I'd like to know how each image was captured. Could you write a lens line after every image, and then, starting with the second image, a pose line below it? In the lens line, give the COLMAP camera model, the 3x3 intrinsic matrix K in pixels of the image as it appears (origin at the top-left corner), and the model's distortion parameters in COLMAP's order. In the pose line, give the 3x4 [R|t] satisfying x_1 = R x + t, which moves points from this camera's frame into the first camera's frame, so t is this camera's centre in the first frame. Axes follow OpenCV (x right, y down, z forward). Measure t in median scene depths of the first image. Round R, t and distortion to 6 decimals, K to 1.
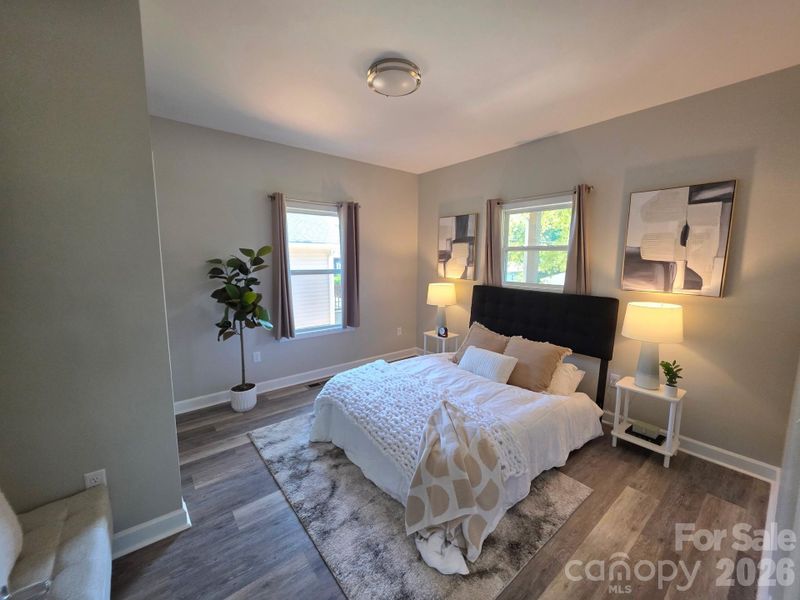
lens RADIAL K [[322.6, 0, 401.2], [0, 322.6, 295.0], [0, 0, 1]] dist [-0.000646, -0.000138]
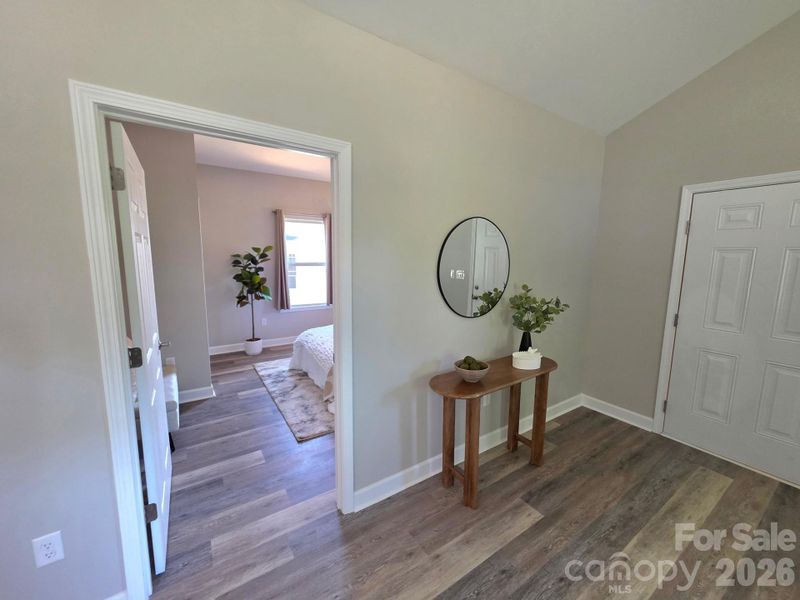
lens RADIAL K [[322.6, 0, 401.3], [0, 322.6, 296.5], [0, 0, 1]] dist [-0.000646, -0.000138]
pose [[0.995781, 0.019562, -0.089657, 0.344387], [-0.018732, 0.999774, 0.010090, 0.060145], [0.089834, -0.008367, 0.995922, -0.452787]]
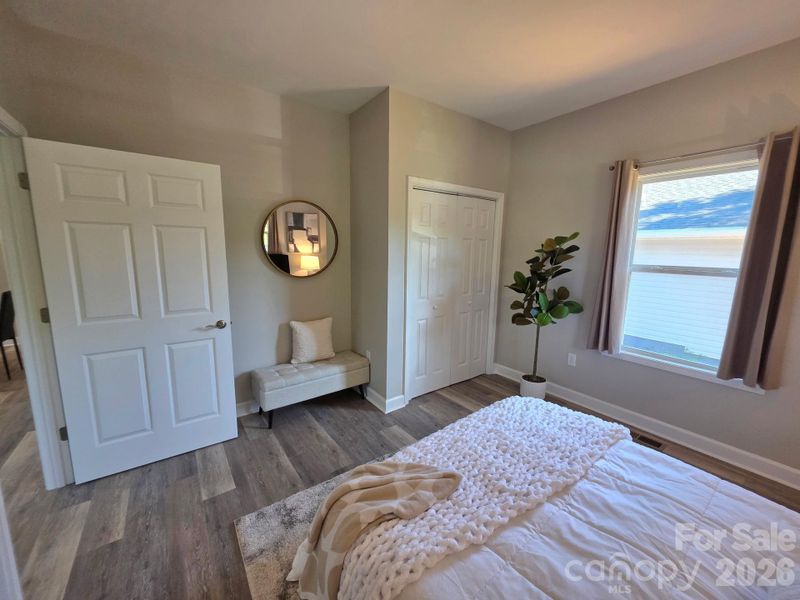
lens RADIAL K [[322.6, 0, 399.2], [0, 322.6, 297.2], [0, 0, 1]] dist [-0.000646, -0.000138]
pose [[-0.052563, 0.148467, -0.987519, 0.492268], [-0.130795, 0.979344, 0.154200, -0.057101], [0.990015, 0.137268, -0.032059, 0.618399]]
